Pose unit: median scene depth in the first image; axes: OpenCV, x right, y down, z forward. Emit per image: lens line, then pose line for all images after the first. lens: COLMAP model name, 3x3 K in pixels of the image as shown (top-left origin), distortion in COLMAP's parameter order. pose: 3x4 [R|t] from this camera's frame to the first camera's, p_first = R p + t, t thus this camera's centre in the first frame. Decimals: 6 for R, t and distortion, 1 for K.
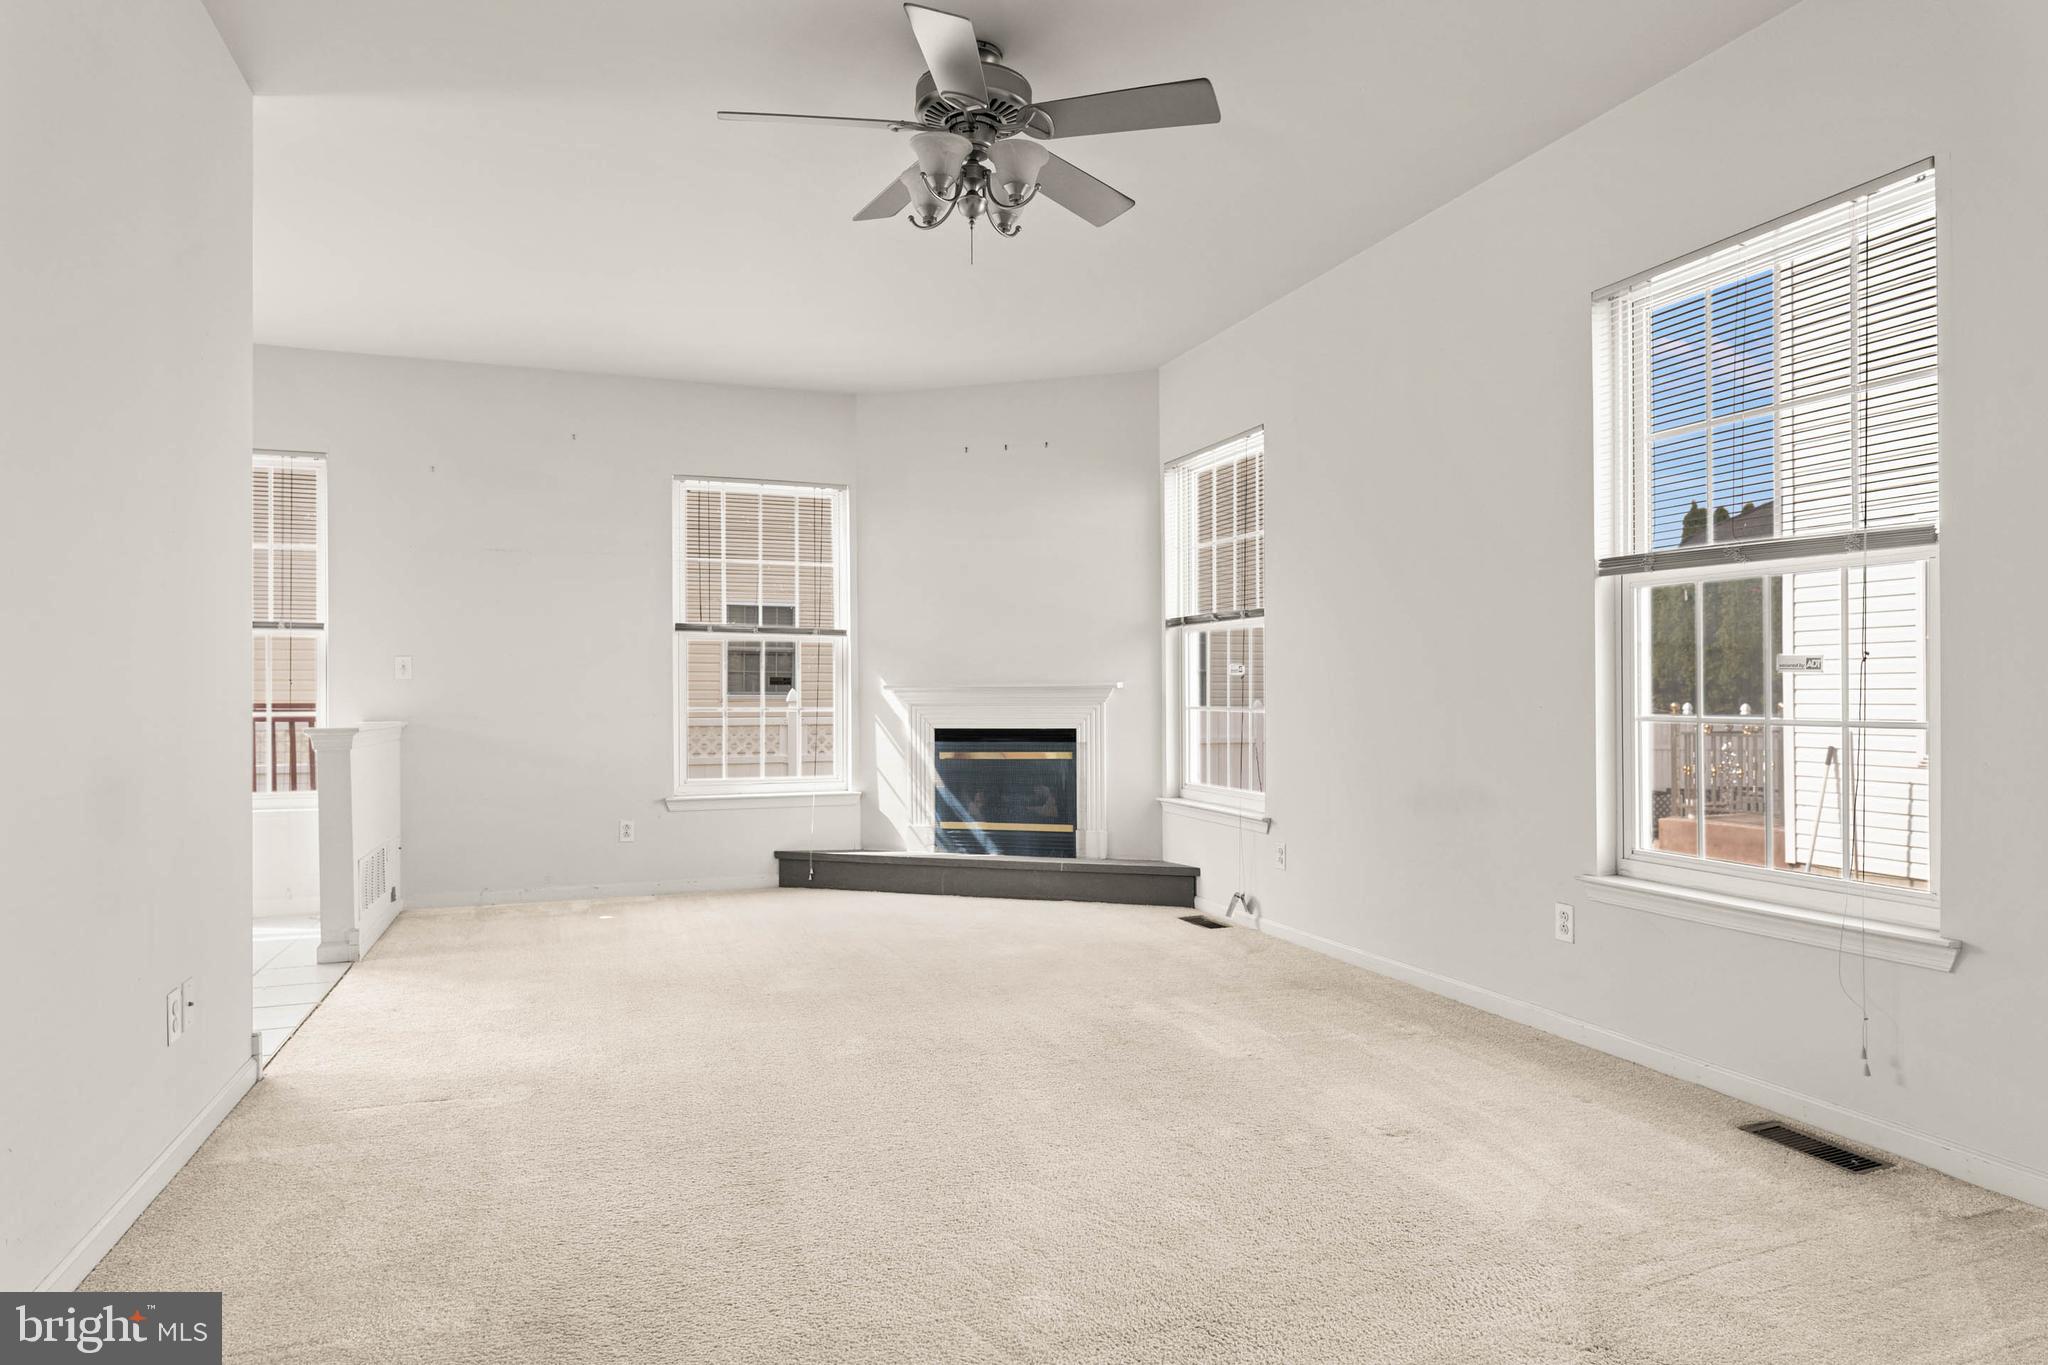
lens RADIAL K [[1189.7, 0, 1028.4], [0, 1189.7, 686.3], [0, 0, 1]] dist [0.000885, -0.000661]
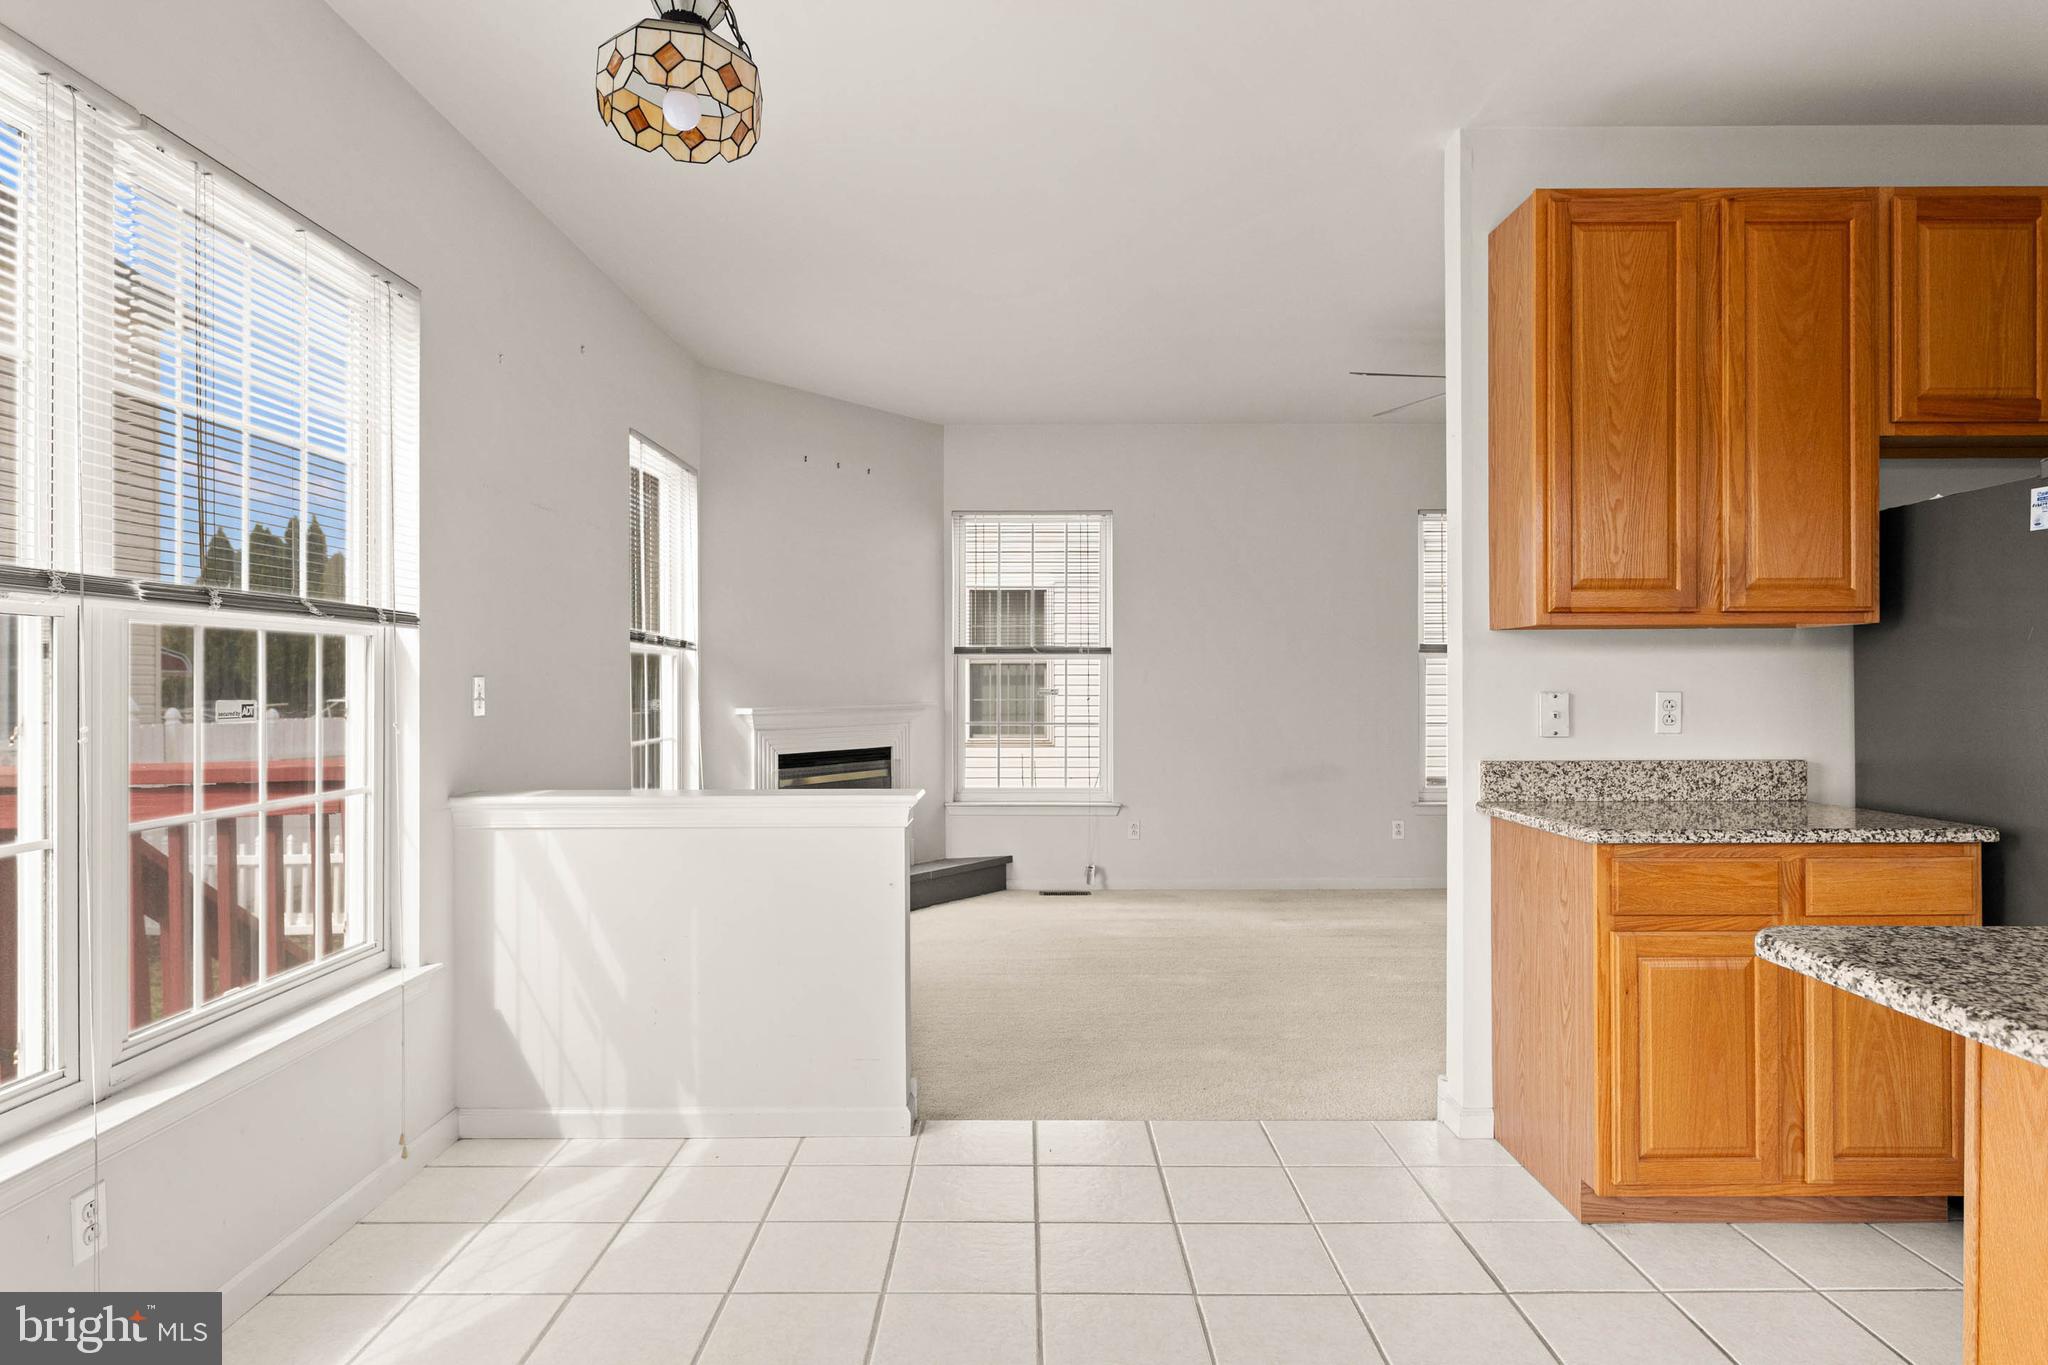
lens RADIAL K [[1189.7, 0, 1039.2], [0, 1189.7, 680.3], [0, 0, 1]] dist [0.000885, -0.000661]
pose [[0.336311, 0.008212, 0.941715, -0.866291], [-0.003416, 0.999966, -0.007500, -0.015523], [-0.941745, -0.000695, 0.336327, 0.493255]]
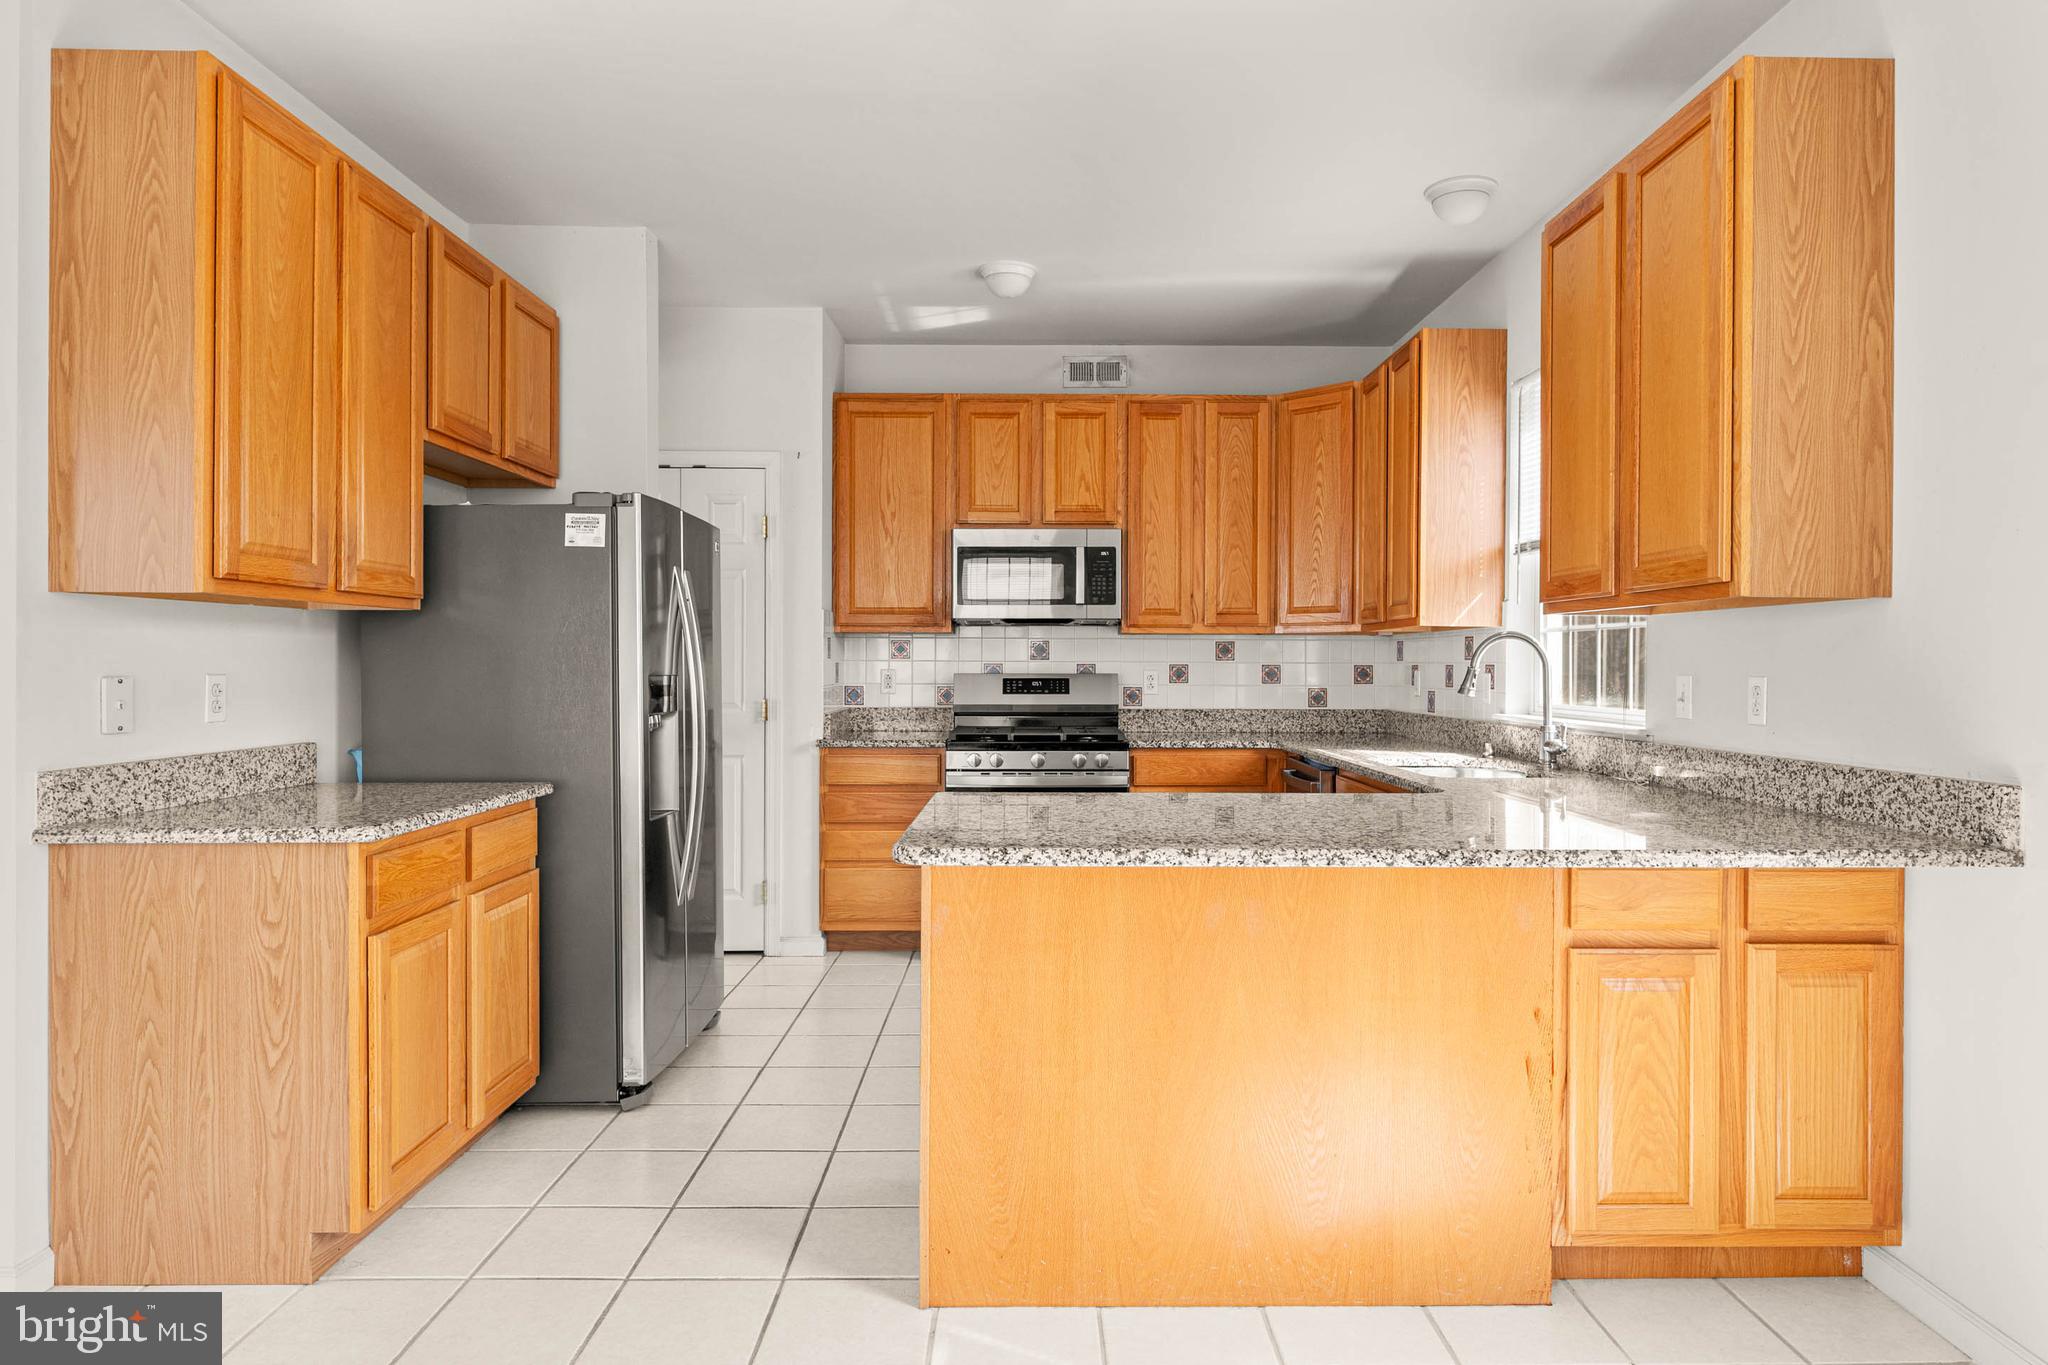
lens RADIAL K [[1189.7, 0, 1027.2], [0, 1189.7, 667.8], [0, 0, 1]] dist [0.000885, -0.000661]
pose [[-0.941088, 0.004176, 0.338136, -0.589204], [0.003263, 0.999989, -0.003267, -0.015357], [-0.338146, -0.001972, -0.941092, 0.989561]]
